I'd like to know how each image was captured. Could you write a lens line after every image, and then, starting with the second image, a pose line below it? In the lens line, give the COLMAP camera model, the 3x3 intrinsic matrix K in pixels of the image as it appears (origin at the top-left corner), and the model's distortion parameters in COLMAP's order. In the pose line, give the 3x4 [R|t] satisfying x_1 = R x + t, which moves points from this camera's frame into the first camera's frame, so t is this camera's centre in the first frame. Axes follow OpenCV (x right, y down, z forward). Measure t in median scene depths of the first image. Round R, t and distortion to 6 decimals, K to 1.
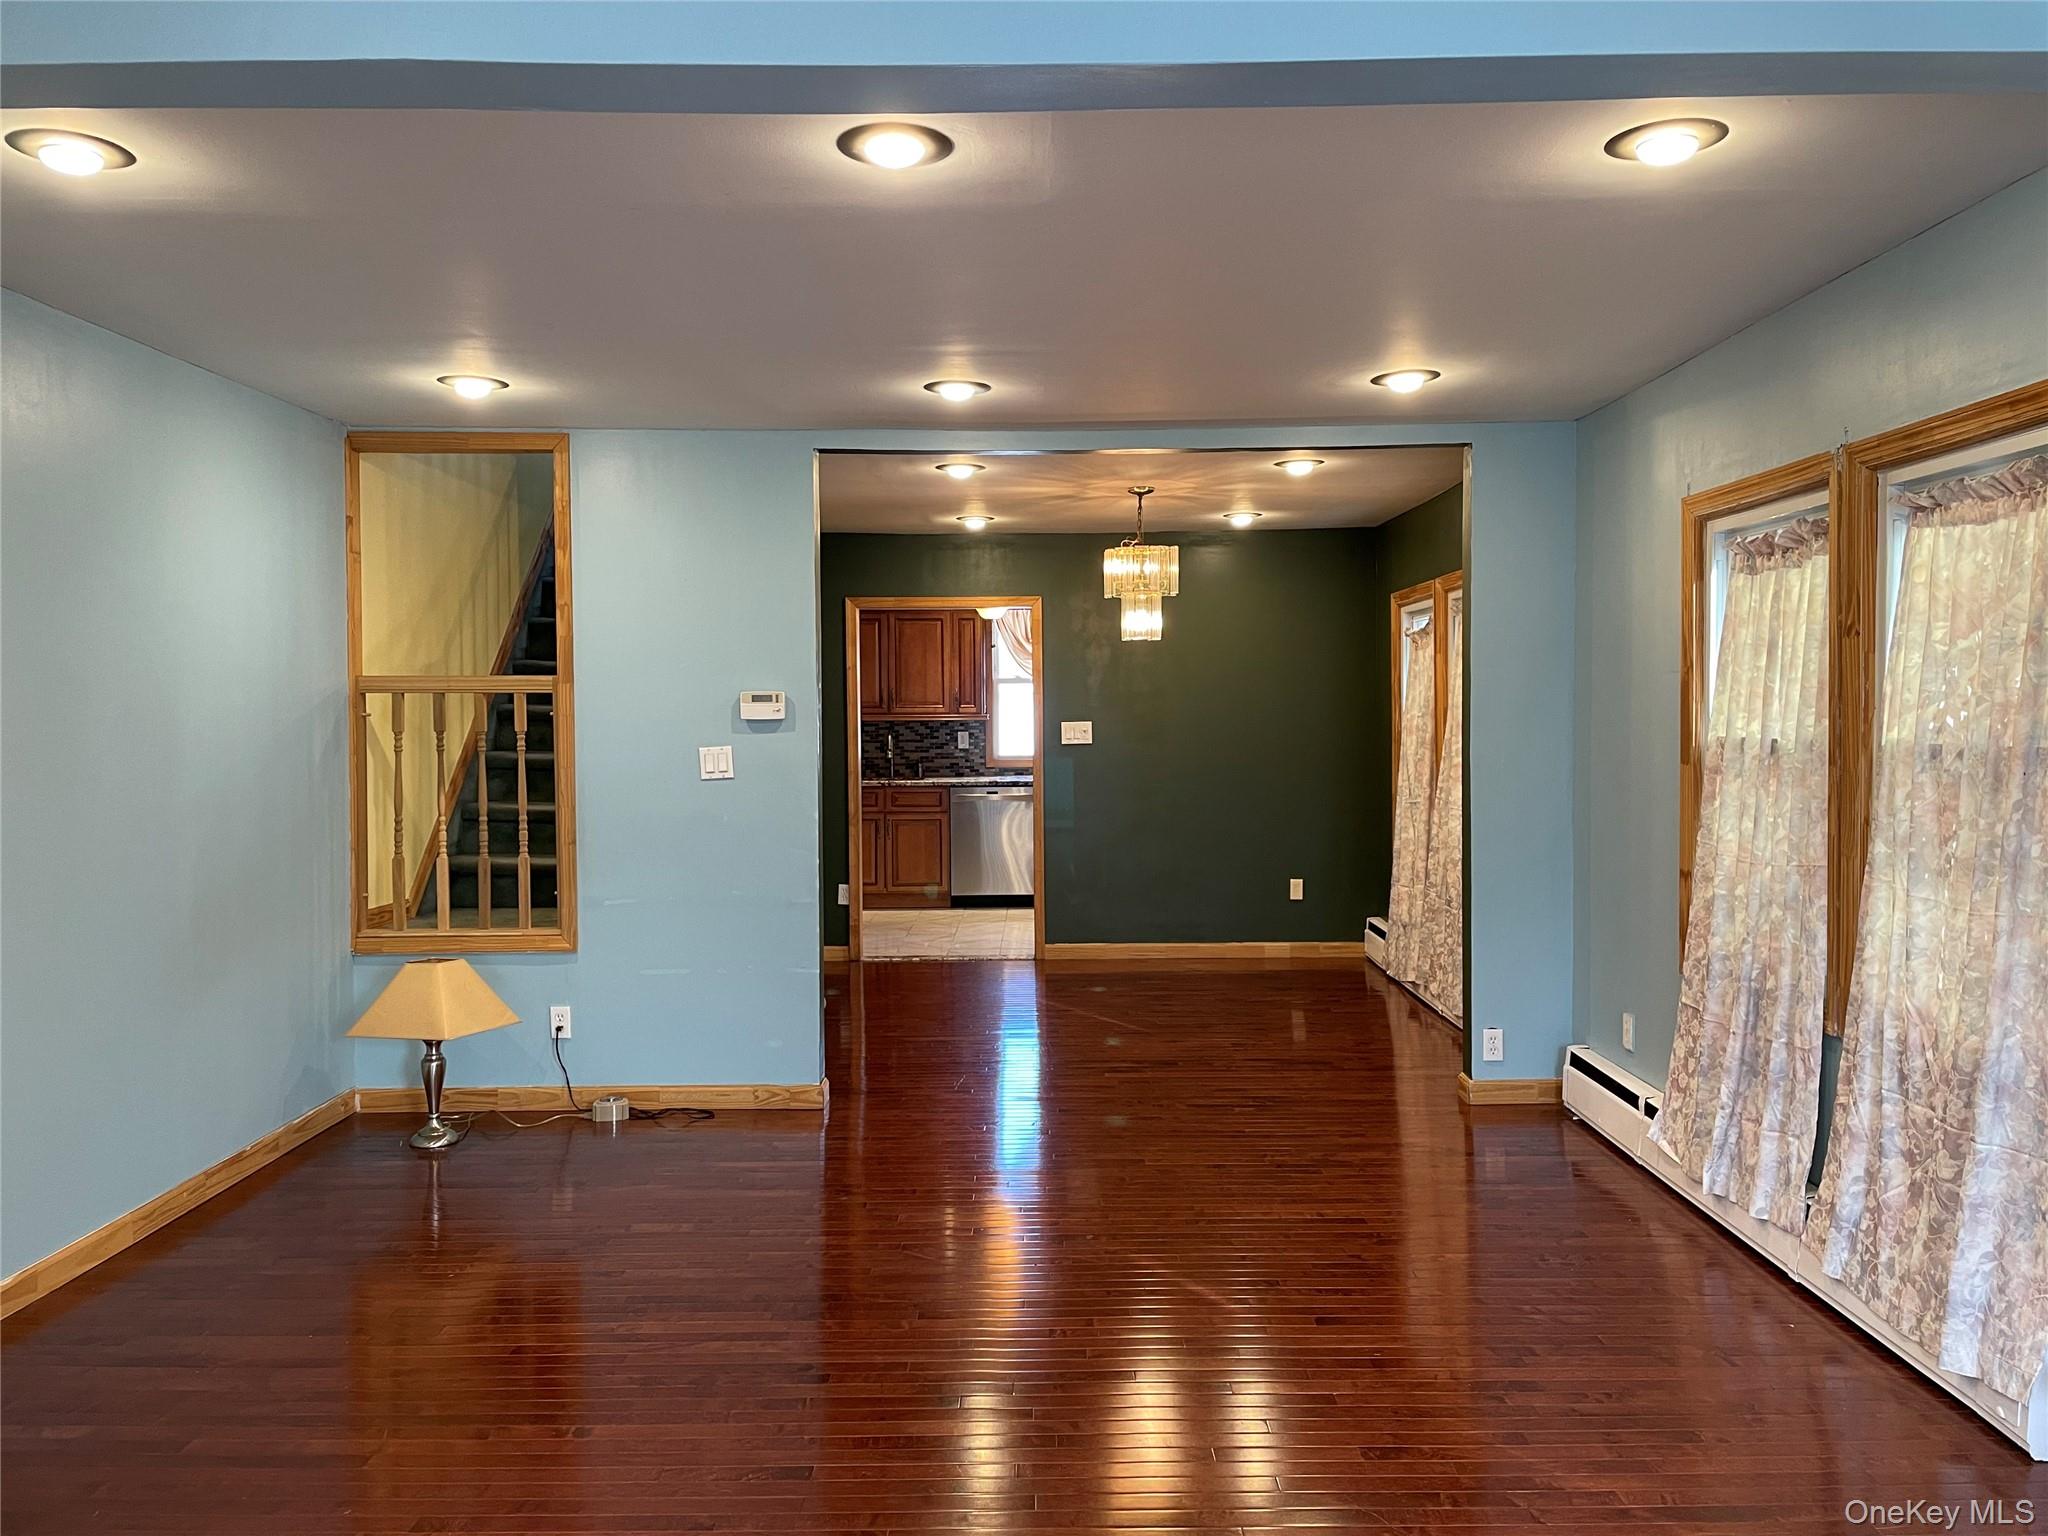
lens RADIAL K [[1549.8, 0, 1030.1], [0, 1549.8, 765.5], [0, 0, 1]] dist [0.090803, -0.115511]
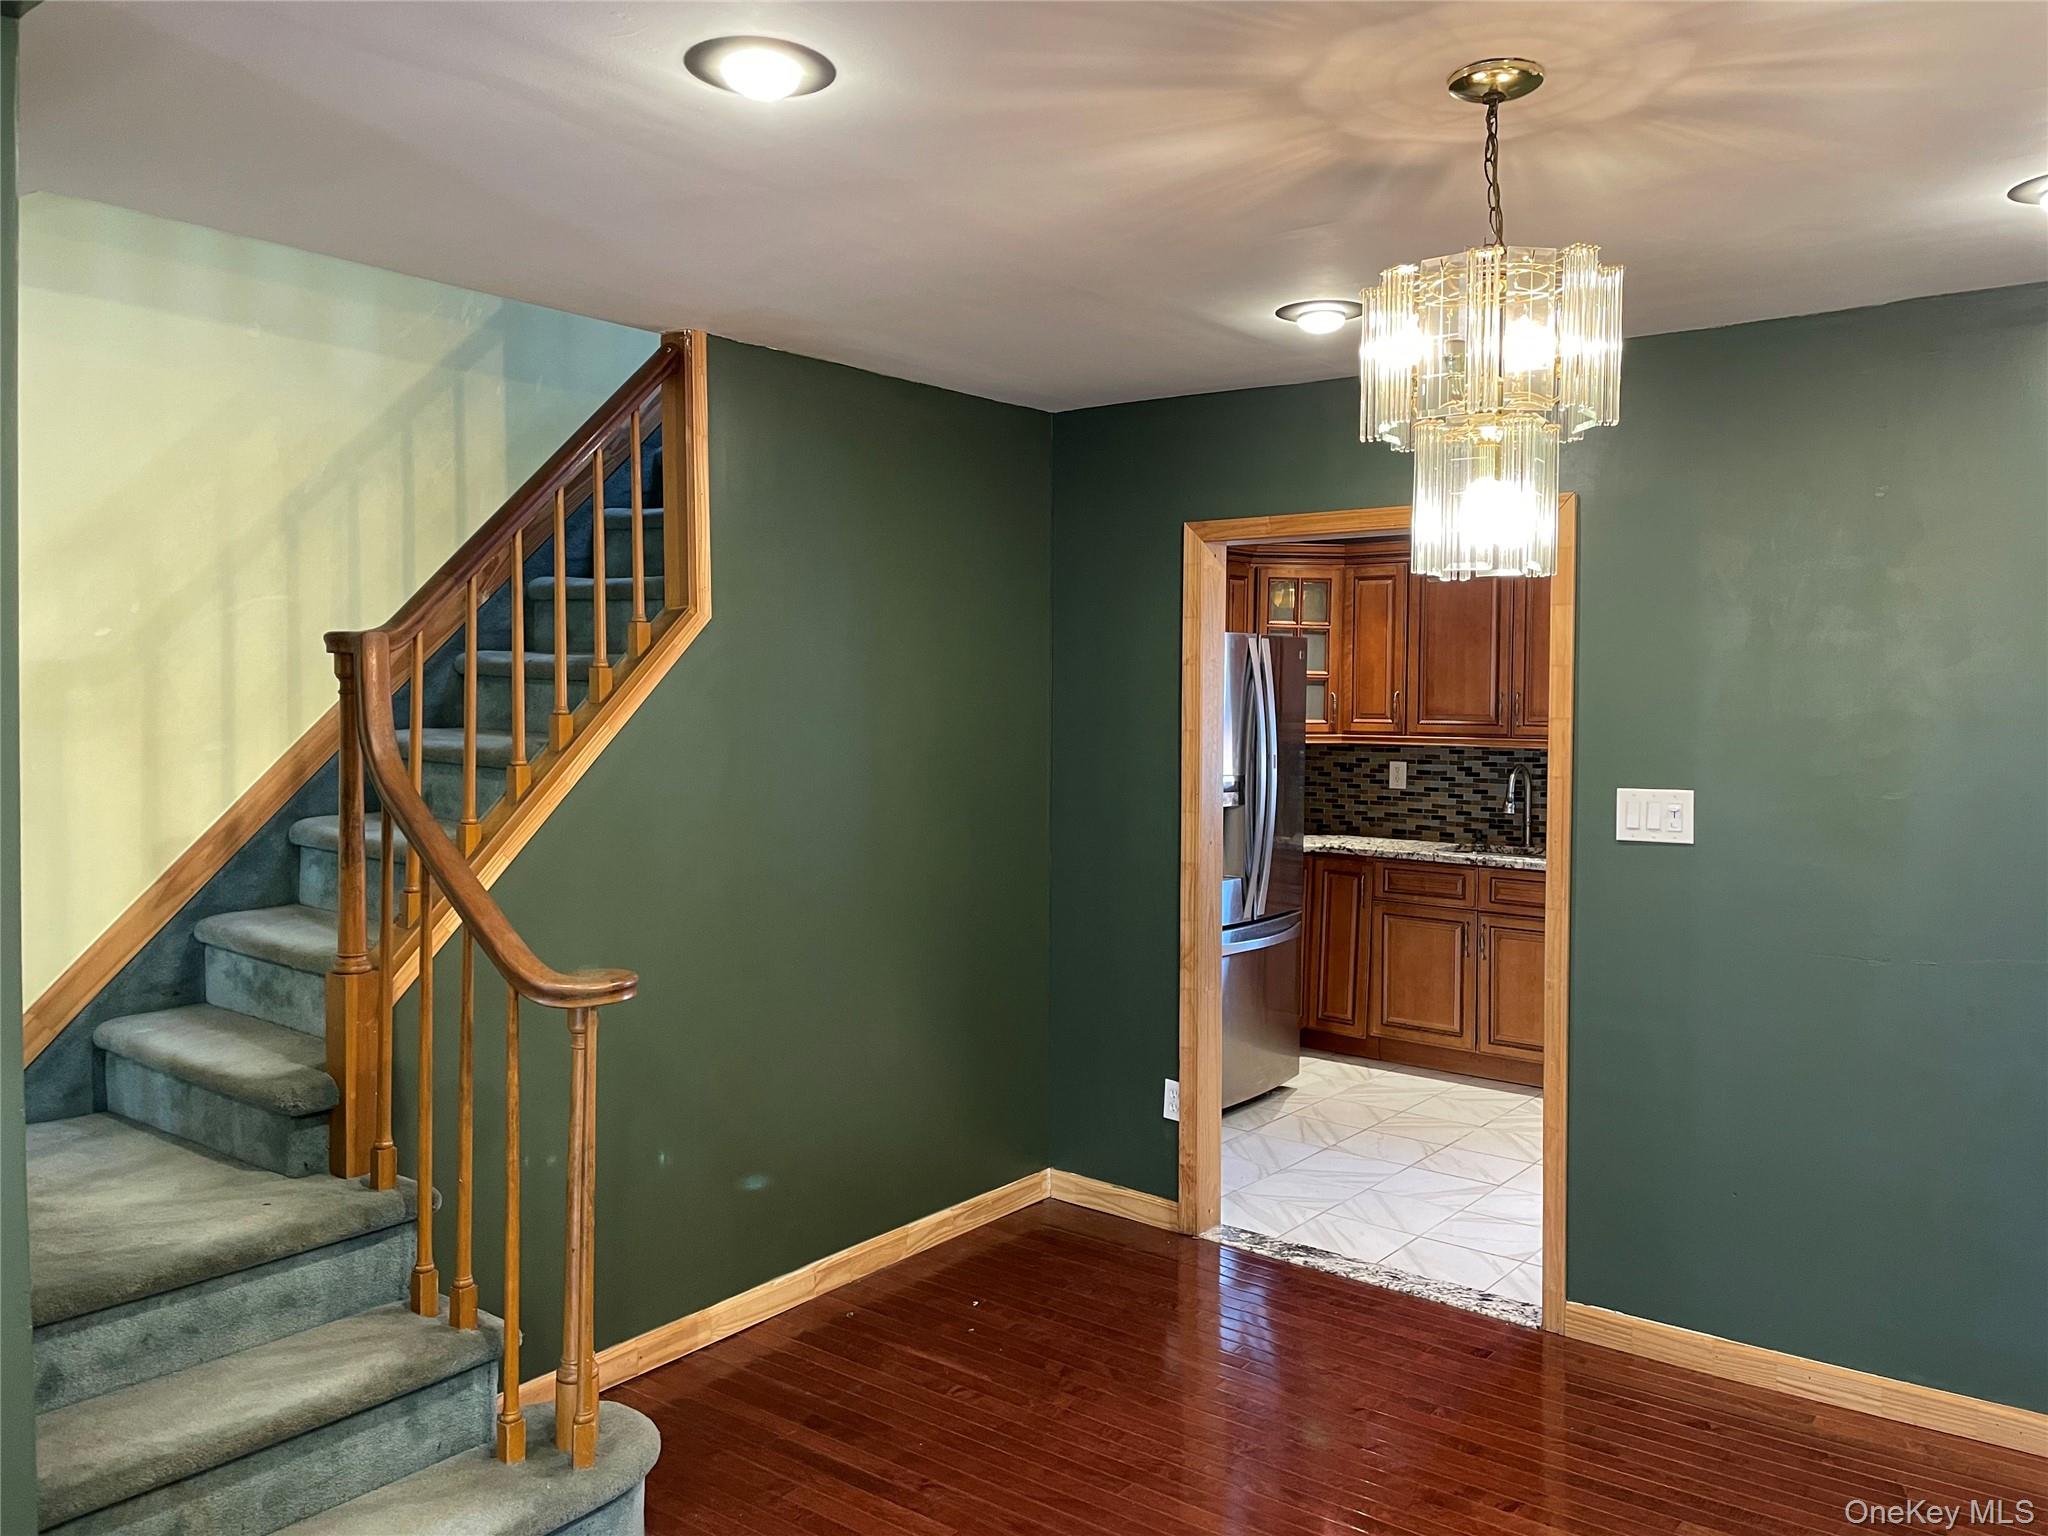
lens RADIAL K [[1549.8, 0, 1028.3], [0, 1549.8, 759.8], [0, 0, 1]] dist [0.090803, -0.115511]
pose [[0.794150, 0.040176, -0.606392, 0.118196], [-0.035437, 0.999176, 0.019790, -0.030002], [0.606688, 0.005772, 0.794919, 0.435028]]
